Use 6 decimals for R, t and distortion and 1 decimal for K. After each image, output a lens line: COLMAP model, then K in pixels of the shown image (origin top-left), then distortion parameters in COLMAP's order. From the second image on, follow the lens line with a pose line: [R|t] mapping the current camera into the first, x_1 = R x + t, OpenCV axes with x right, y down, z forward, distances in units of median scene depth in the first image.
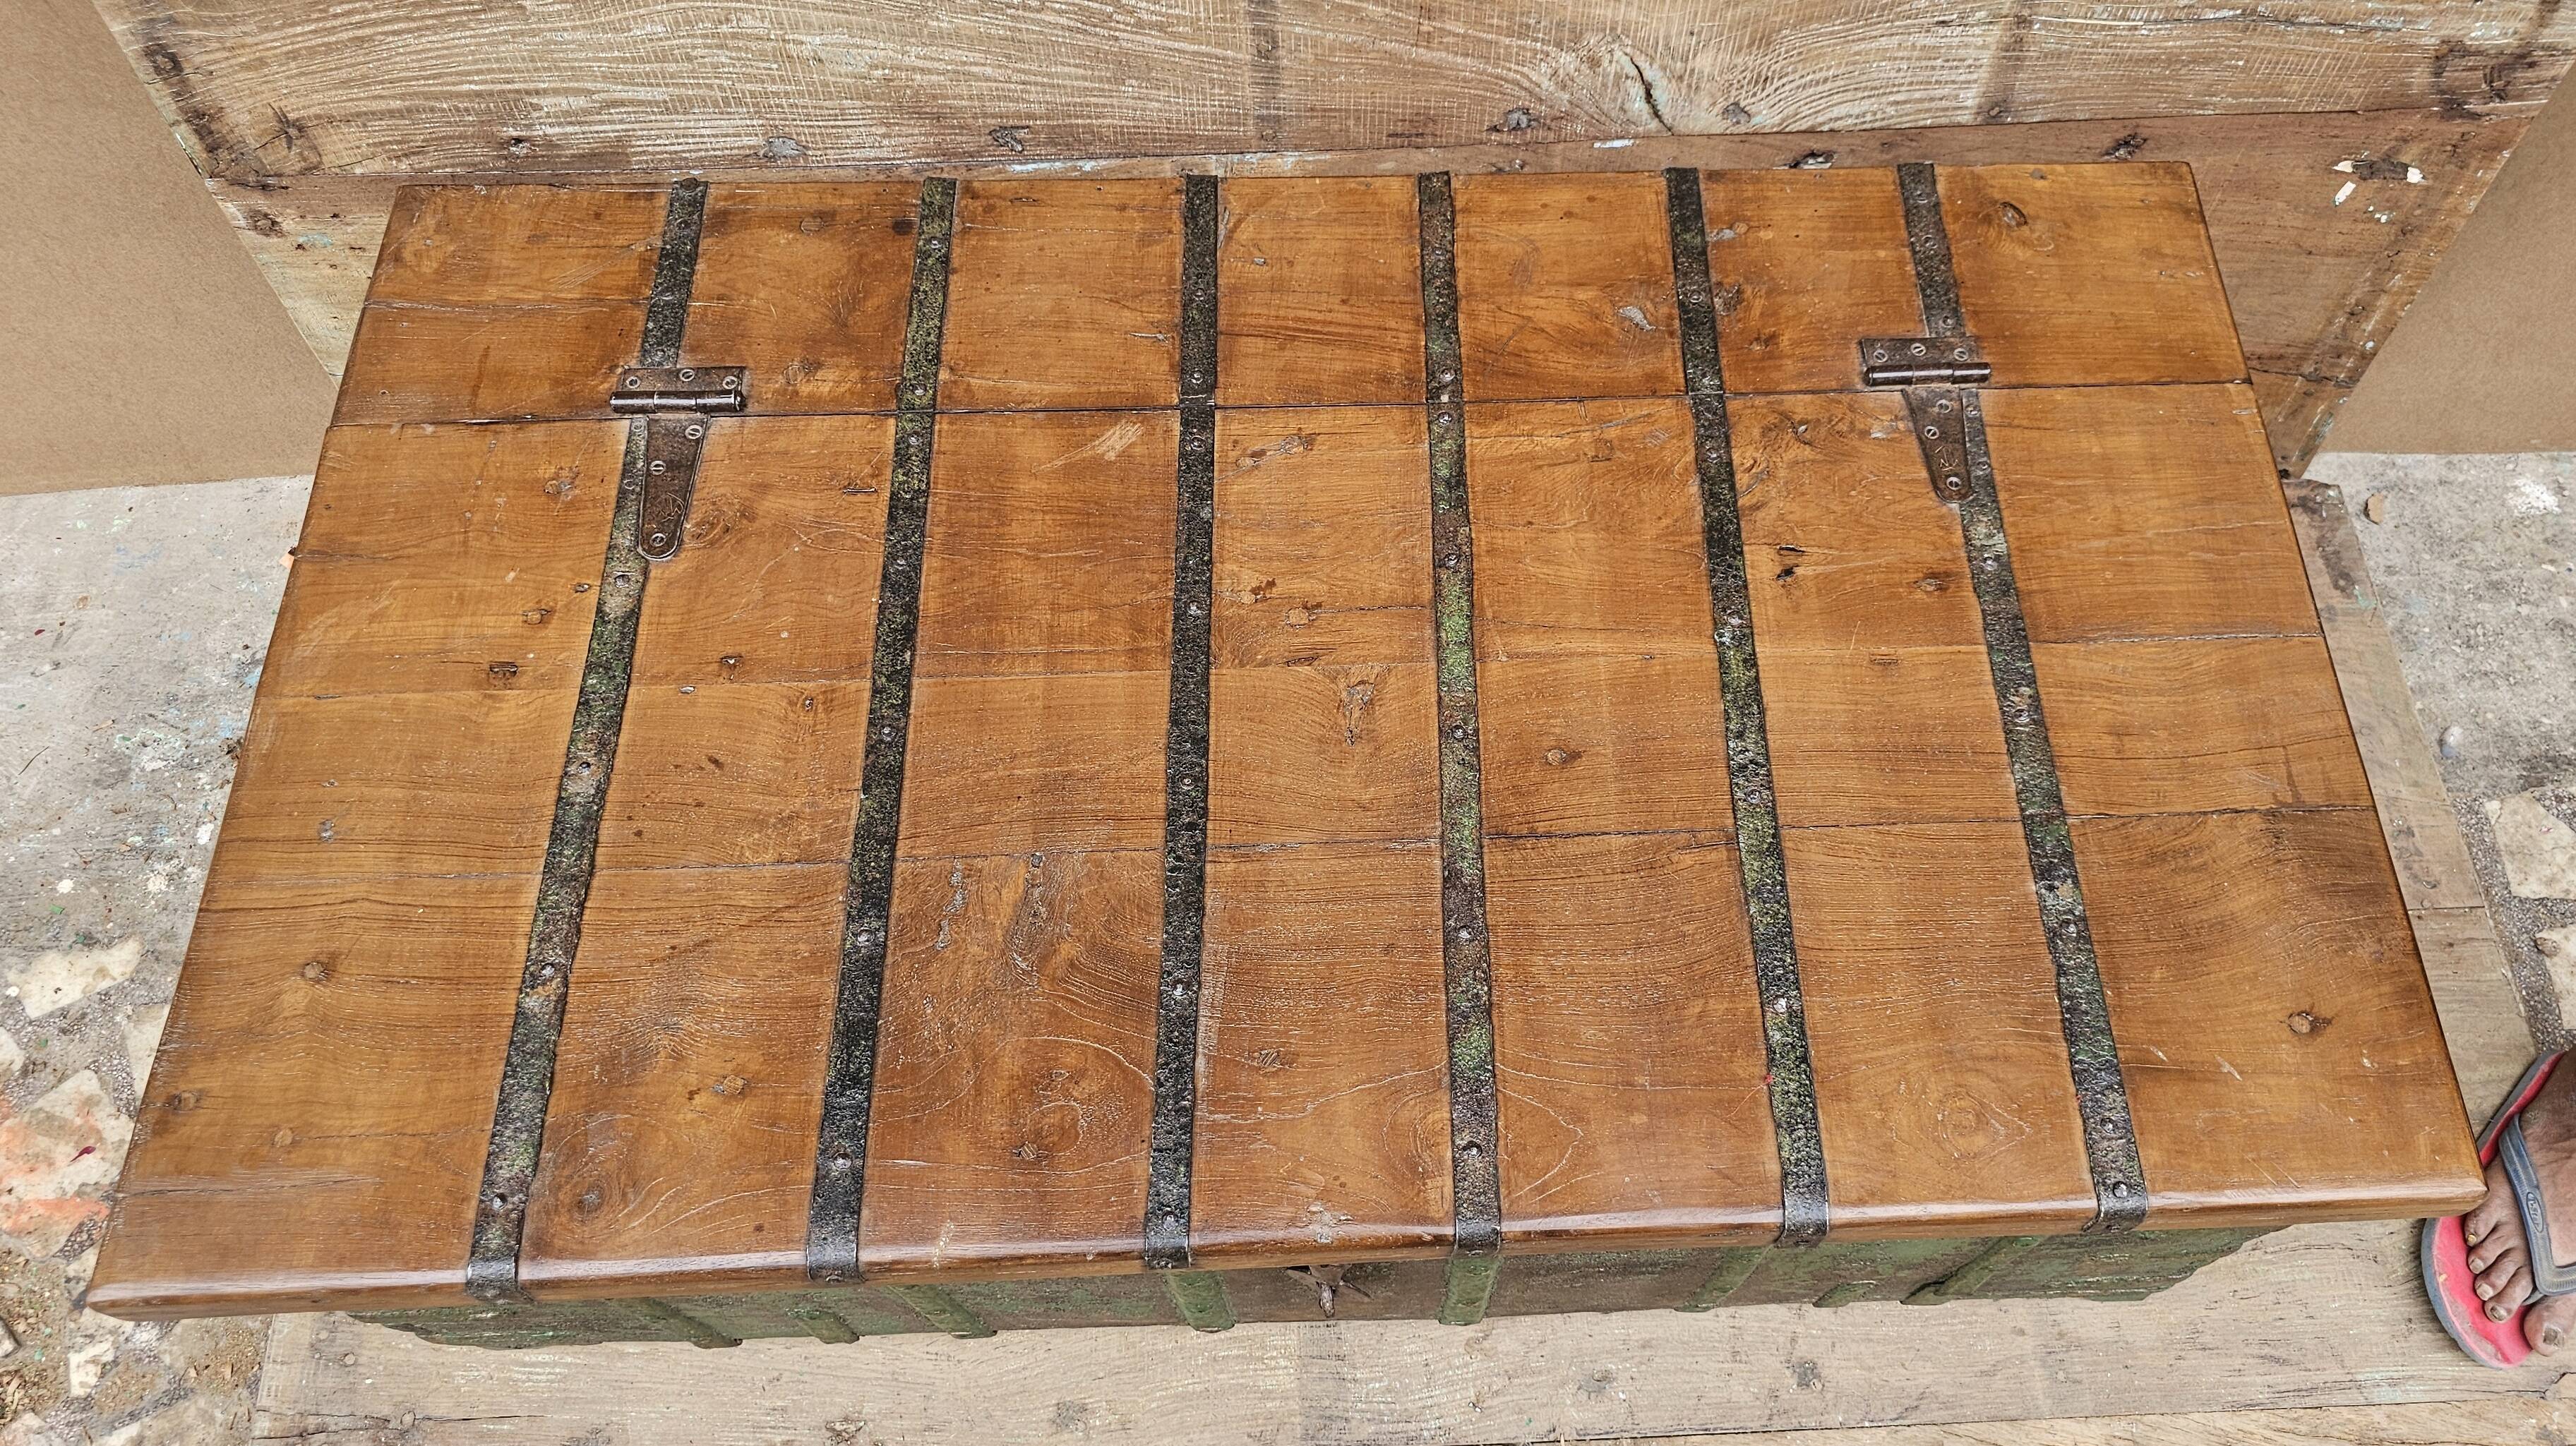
lens RADIAL K [[1934.6, 0, 1376.8], [0, 1934.6, 690.0], [0, 0, 1]] dist [0.042140, -0.035976]
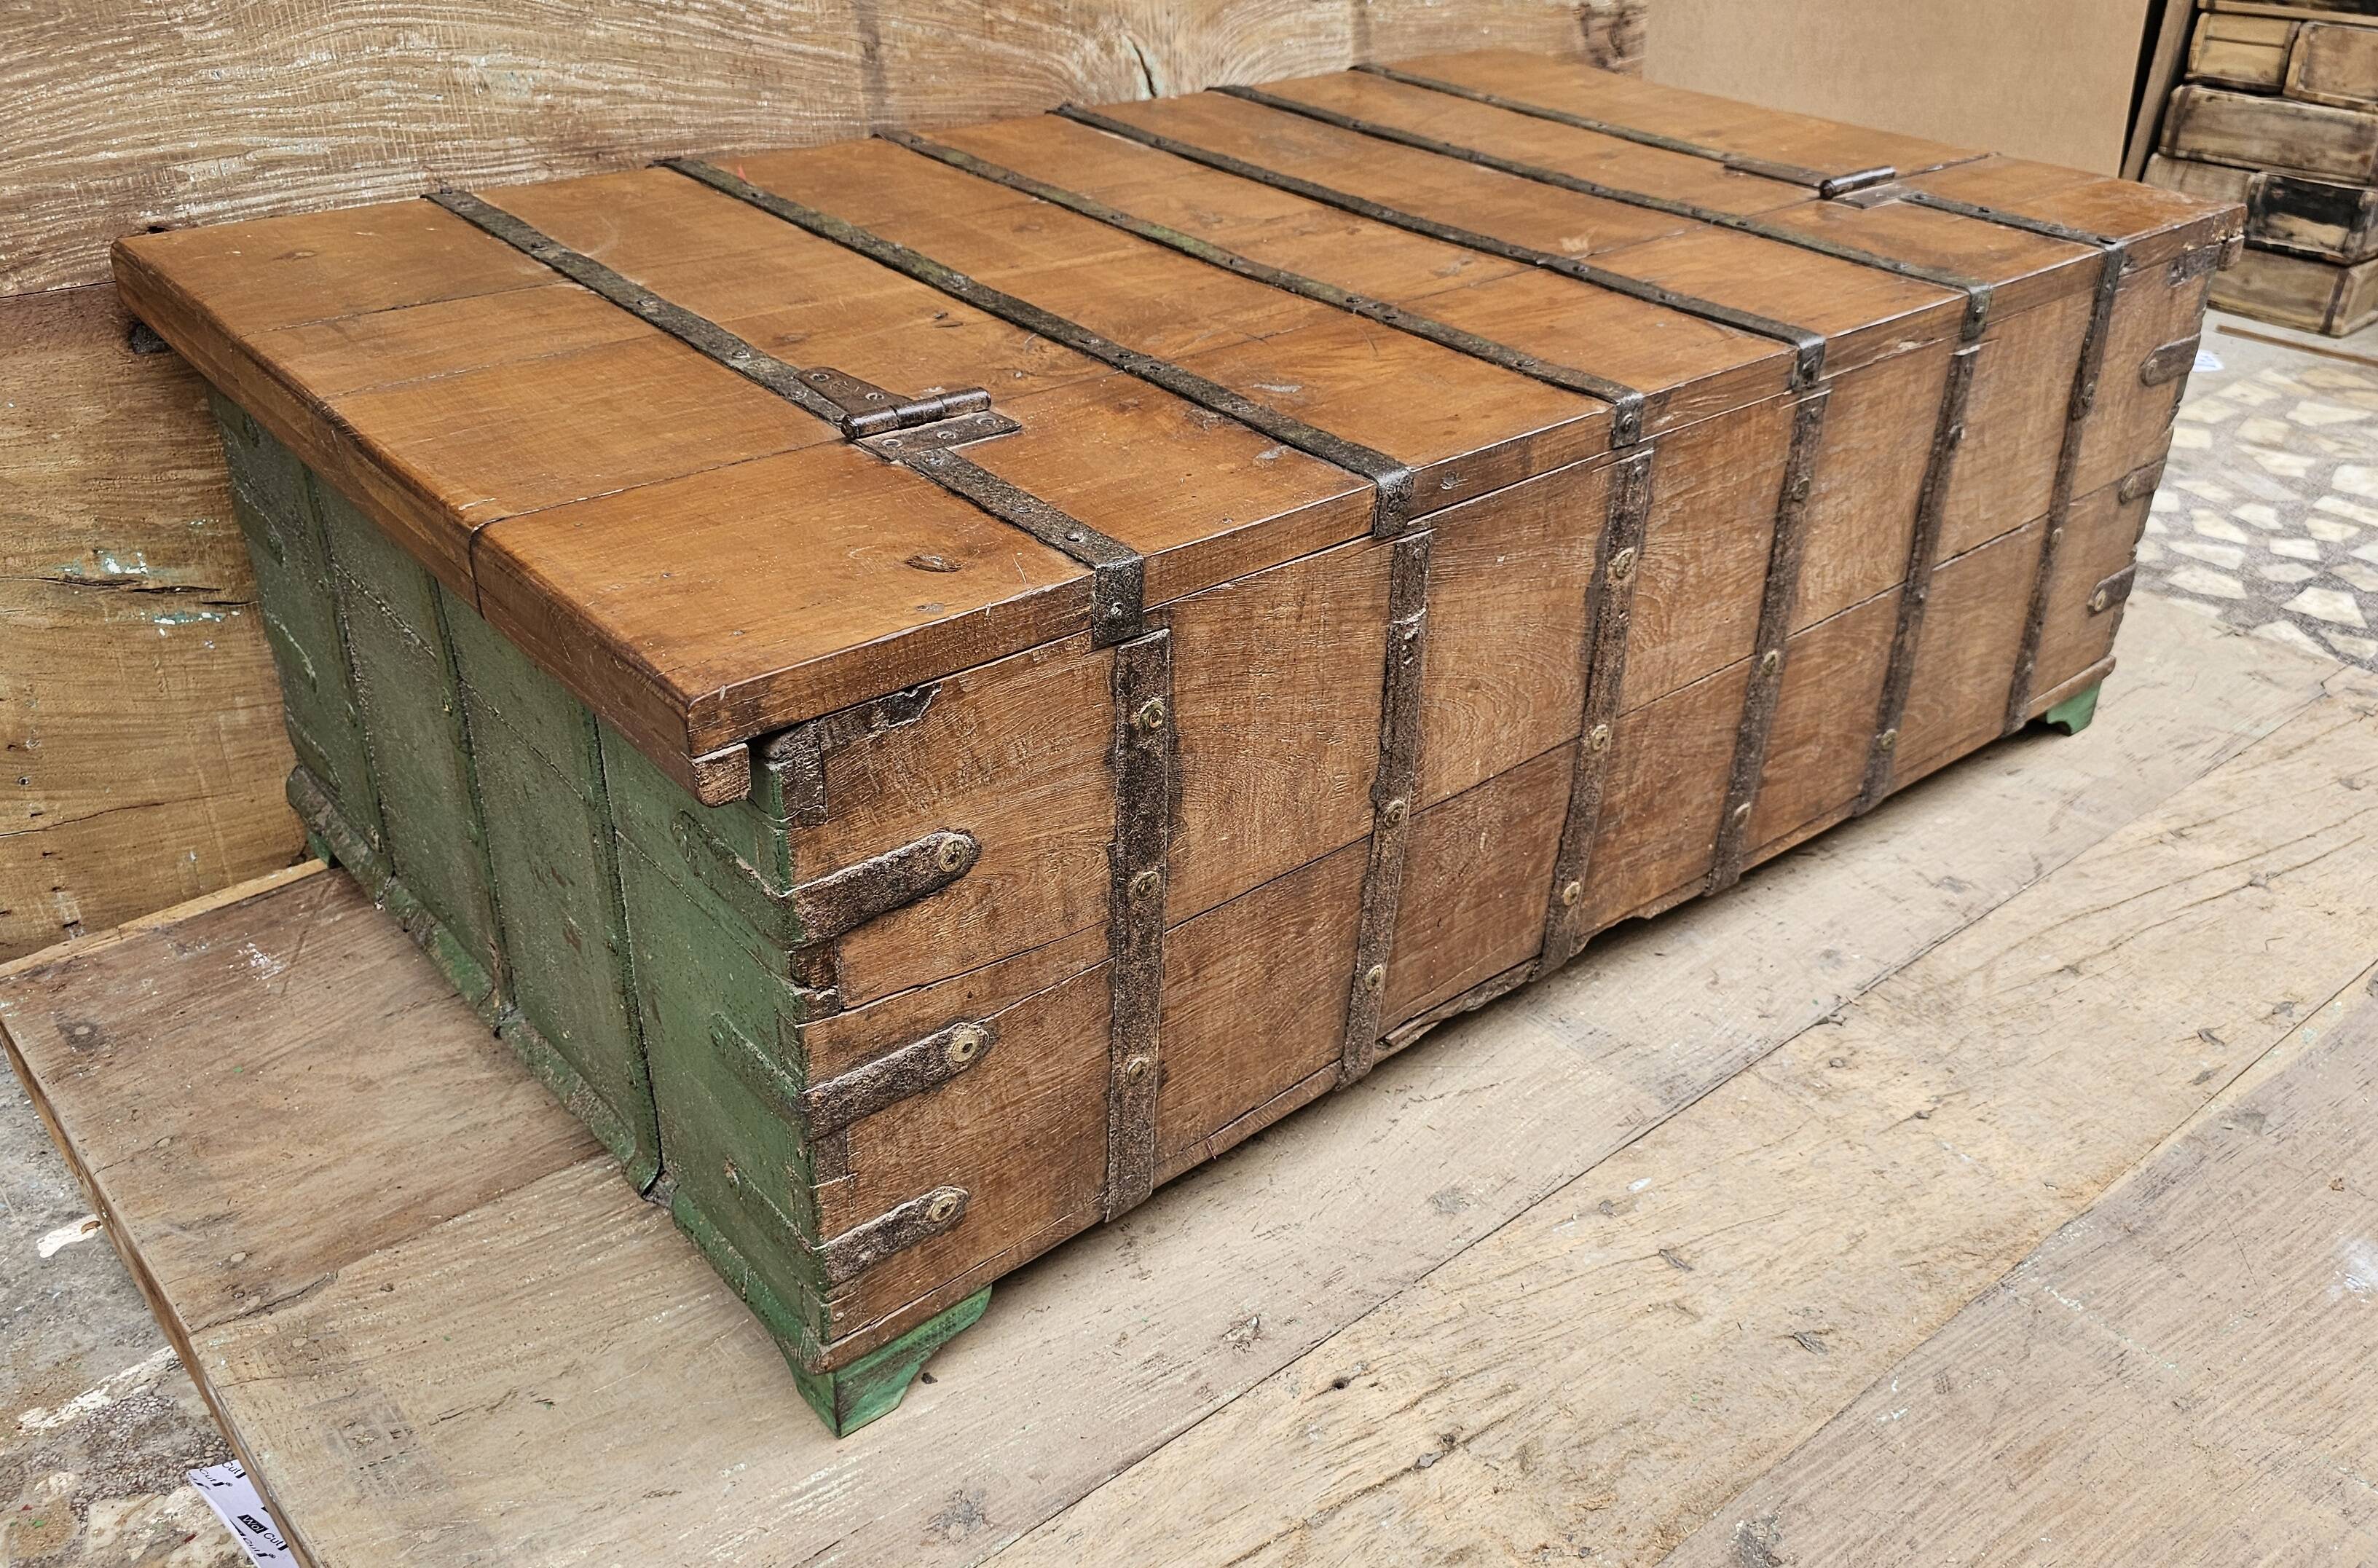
lens RADIAL K [[2022.1, 0, 1254.4], [0, 2022.1, 784.4], [0, 0, 1]] dist [0.044852, -0.050325]
pose [[0.778208, -0.304174, 0.549428, -0.638615], [0.550277, 0.751870, -0.363162, 0.513781], [-0.302634, 0.584953, 0.752491, 0.306535]]
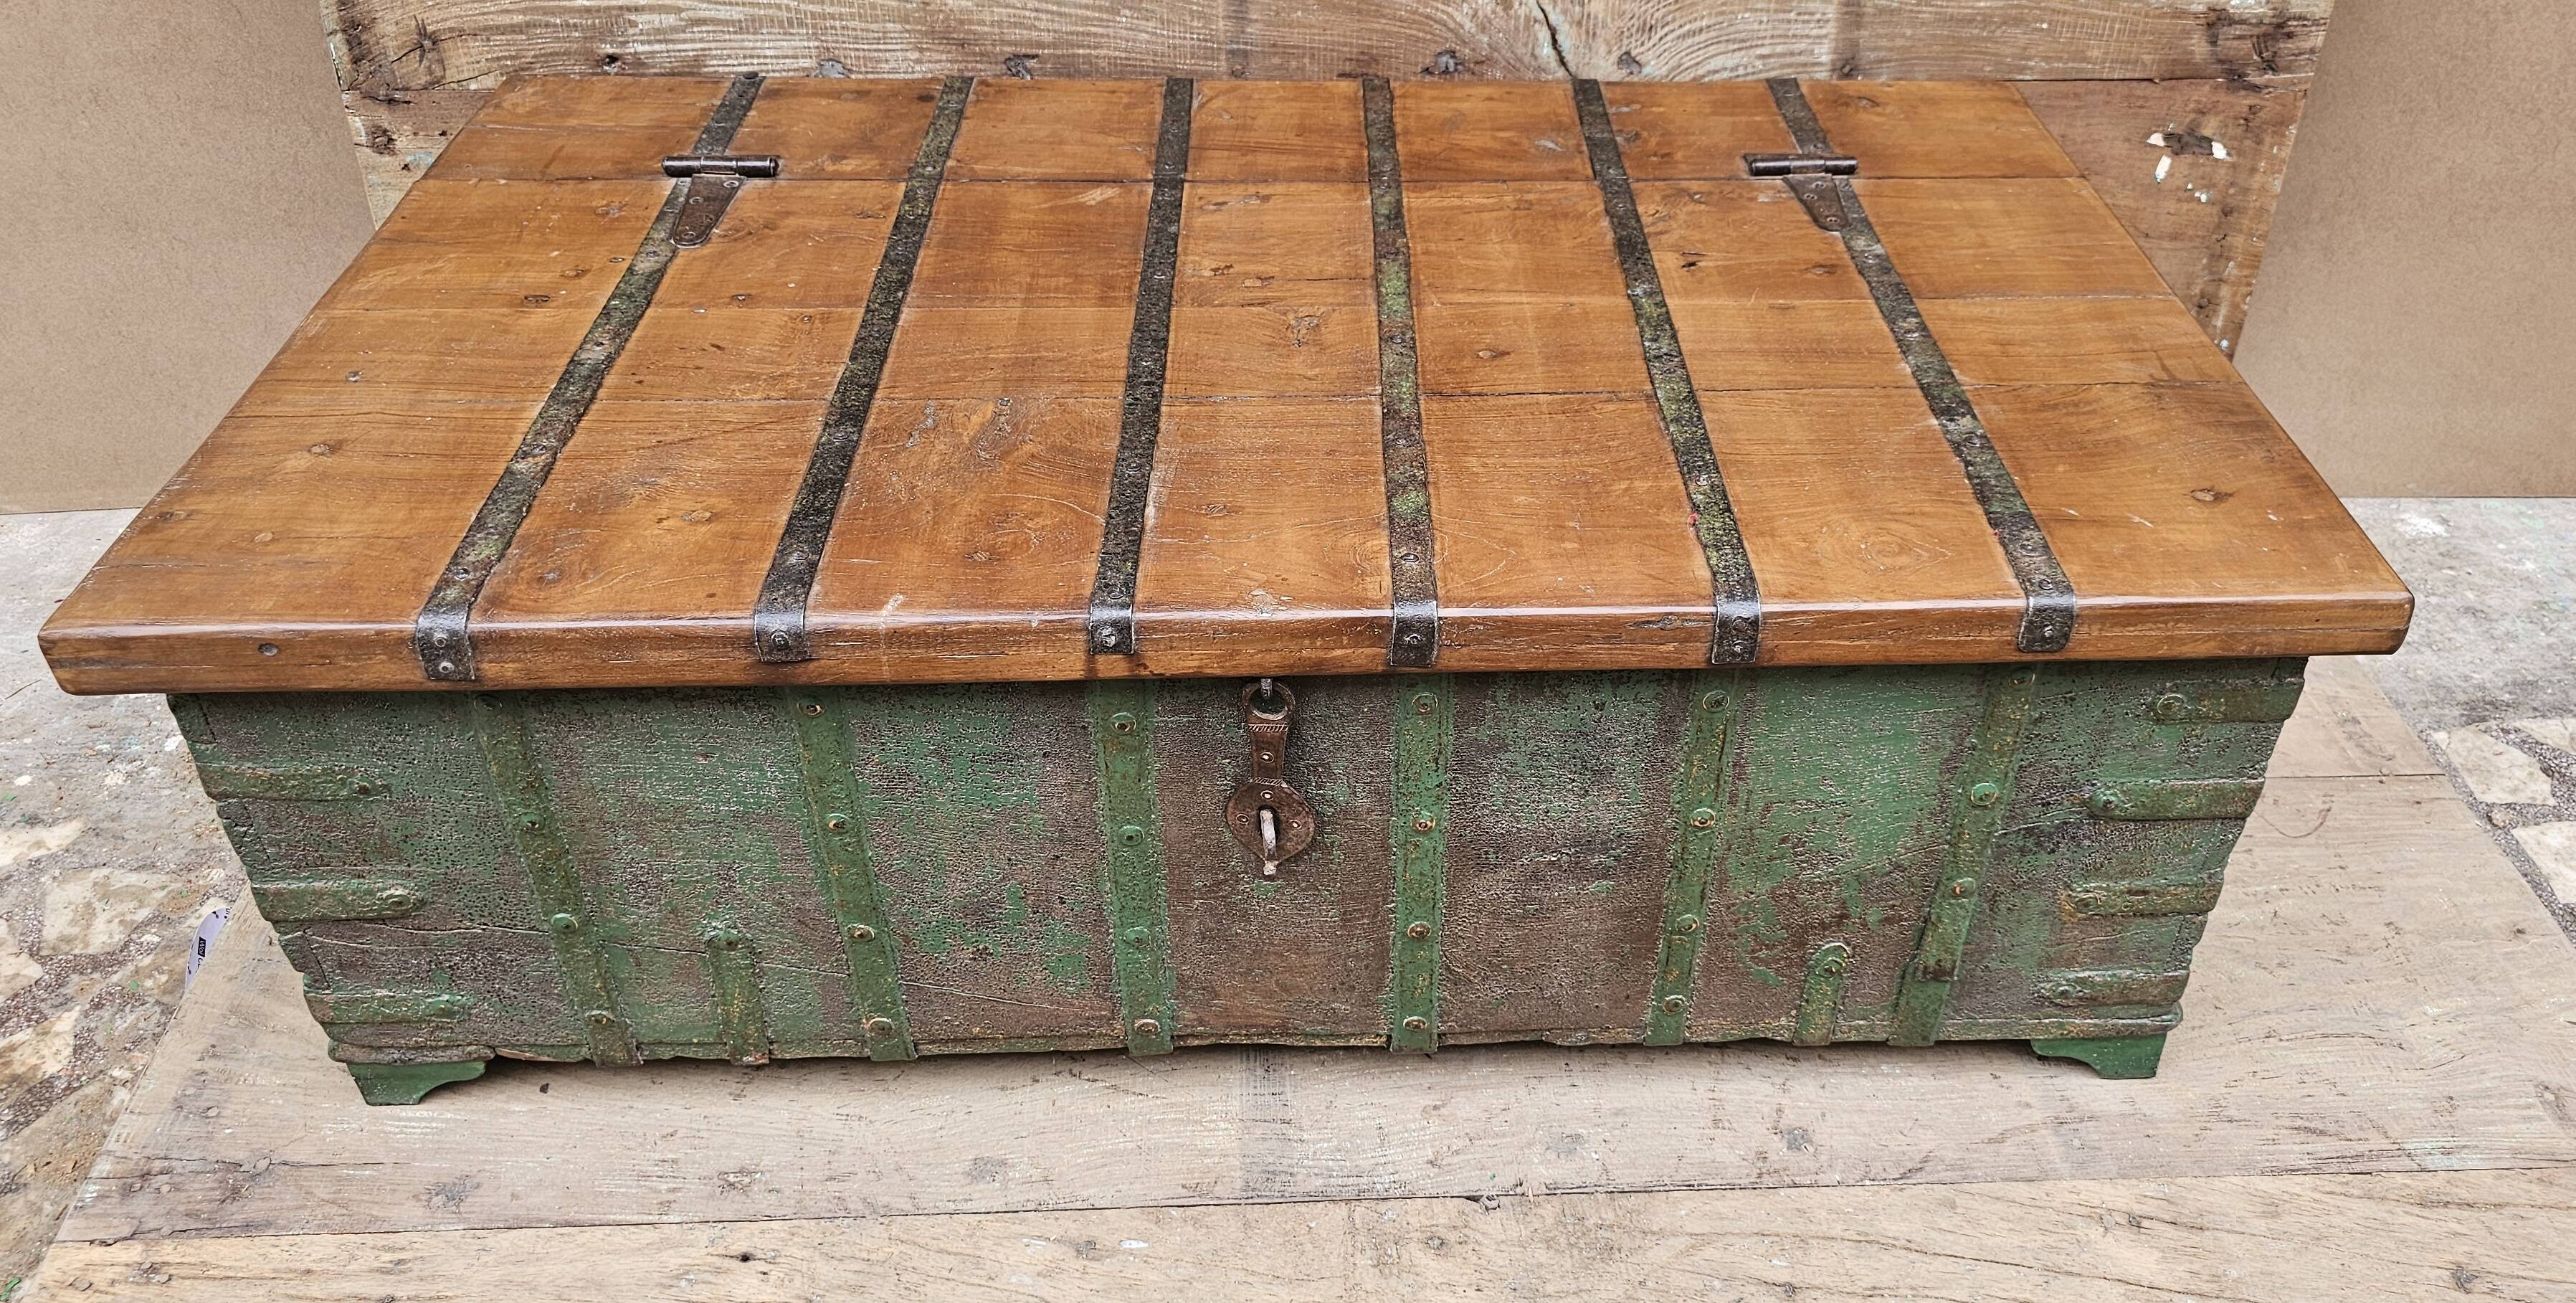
lens RADIAL K [[1969.2, 0, 1341.5], [0, 1969.2, 575.3], [0, 0, 1]] dist [0.052413, -0.055624]
pose [[0.999972, -0.003990, -0.006306, 0.015002], [0.000775, 0.895995, -0.444064, 0.547979], [0.007422, 0.444046, 0.895973, 0.051196]]
